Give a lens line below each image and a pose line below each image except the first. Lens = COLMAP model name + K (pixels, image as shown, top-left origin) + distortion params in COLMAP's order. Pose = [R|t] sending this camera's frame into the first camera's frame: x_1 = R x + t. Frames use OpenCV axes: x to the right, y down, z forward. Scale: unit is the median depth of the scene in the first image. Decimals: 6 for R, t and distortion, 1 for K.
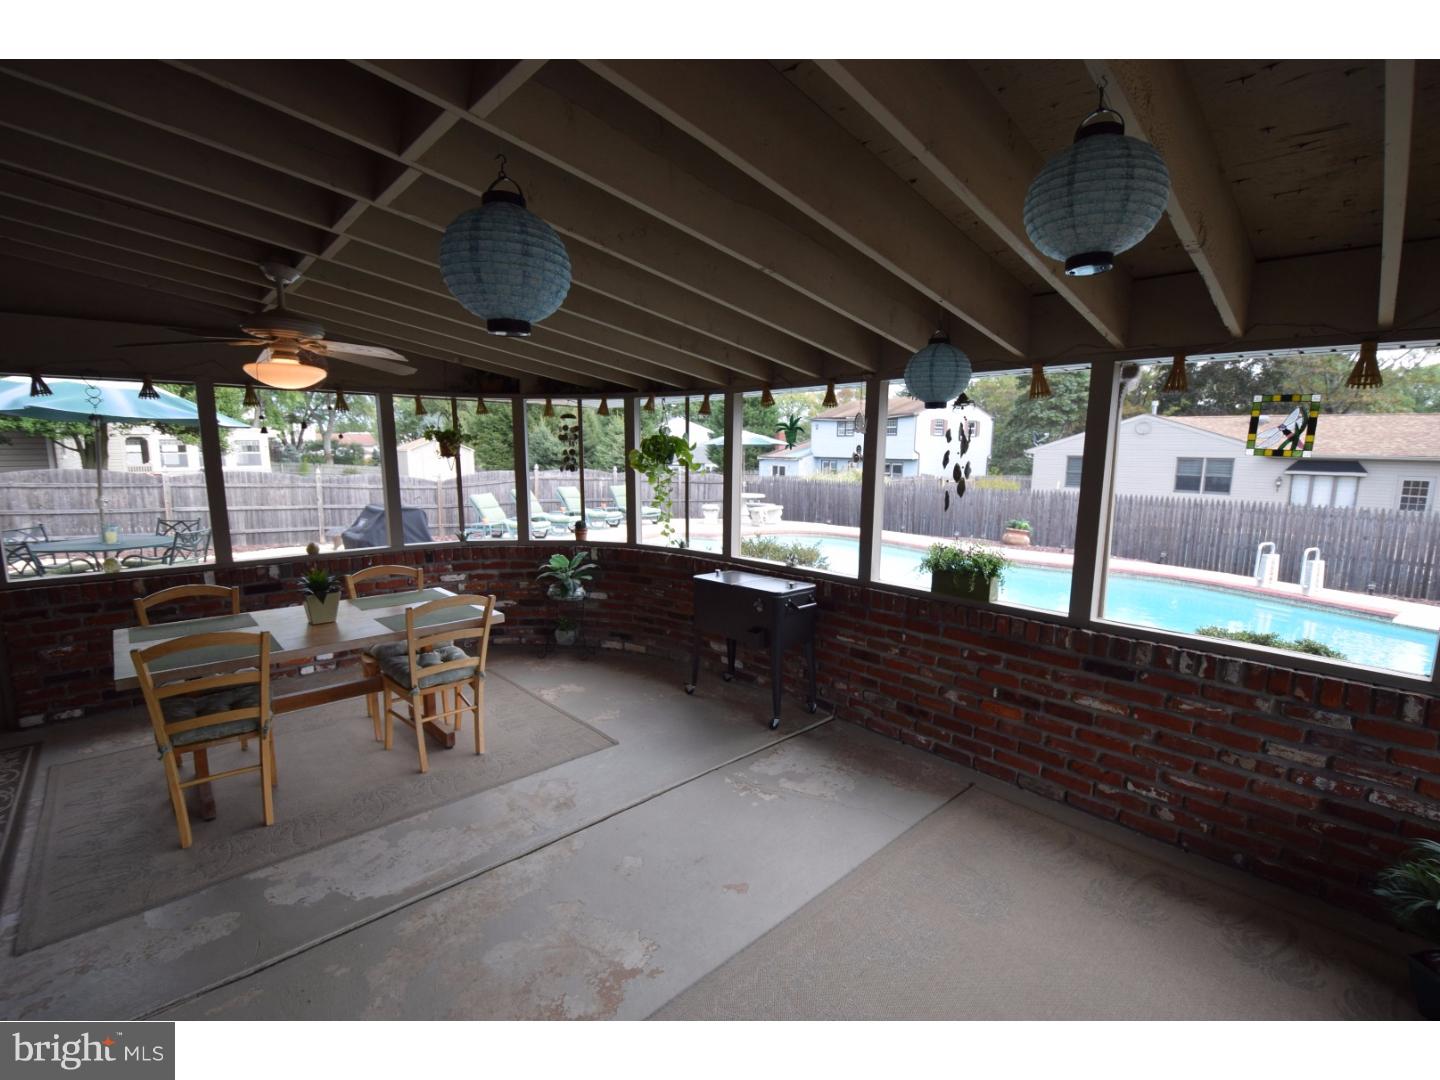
lens RADIAL K [[635.6, 0, 725.2], [0, 635.6, 530.8], [0, 0, 1]] dist [-0.007143, -0.005257]
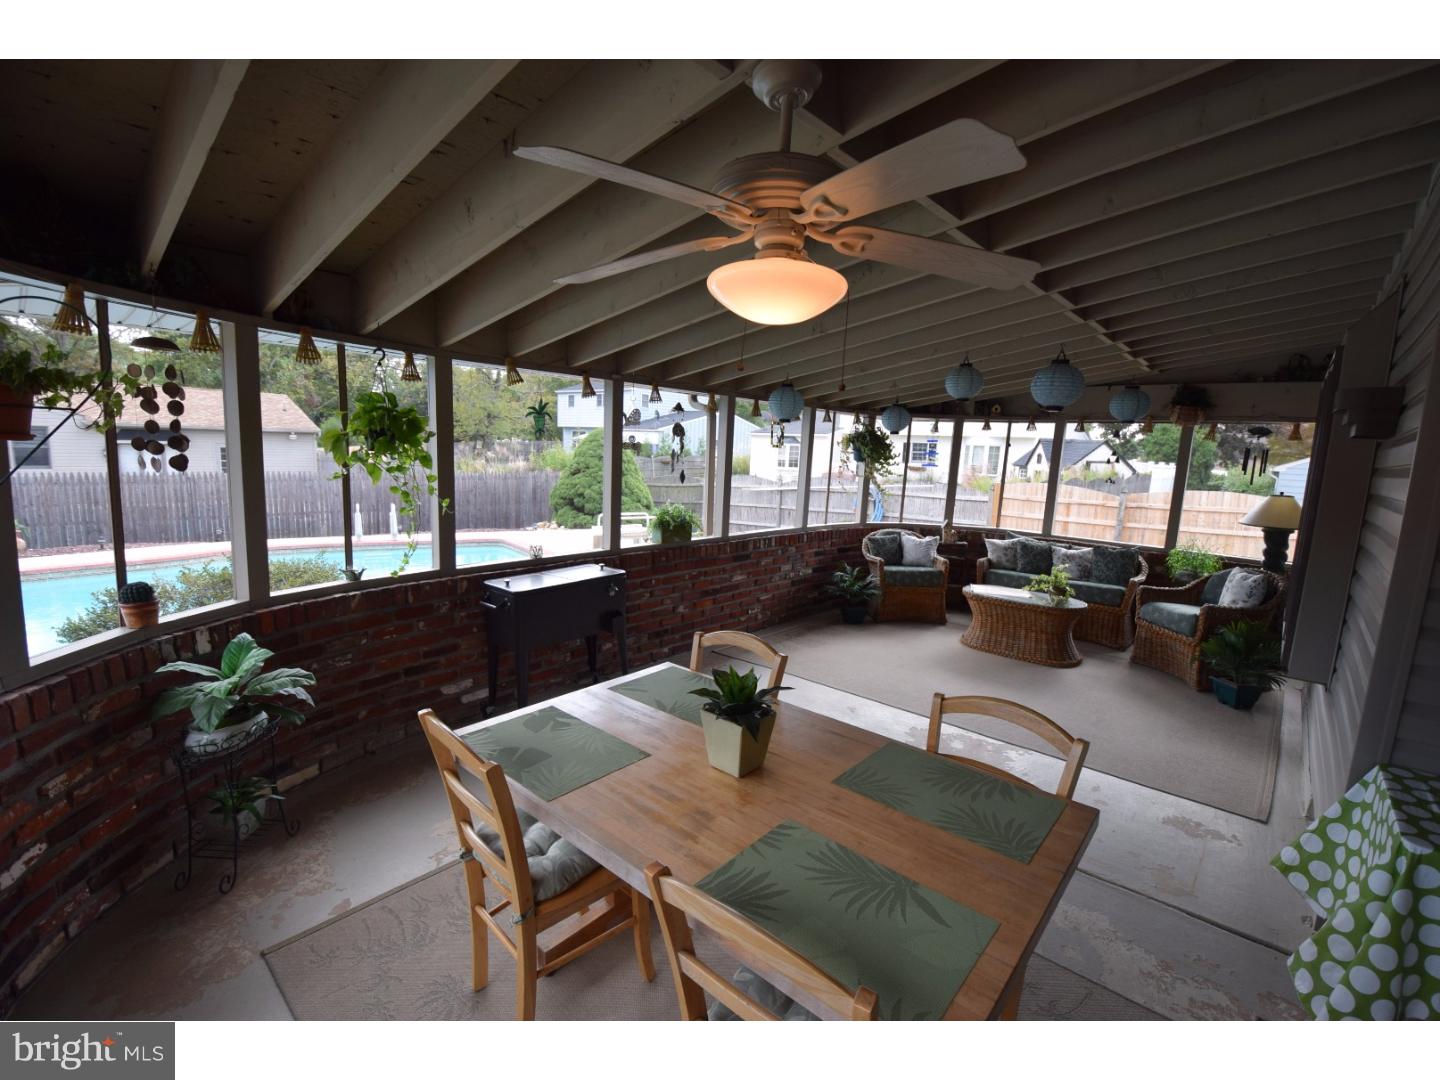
lens RADIAL K [[635.6, 0, 722.0], [0, 635.6, 551.6], [0, 0, 1]] dist [-0.007143, -0.005257]
pose [[-0.074210, -0.175225, 0.981728, -0.760011], [0.090520, 0.979195, 0.181615, -0.091403], [-0.993126, 0.102344, -0.056805, 0.694424]]
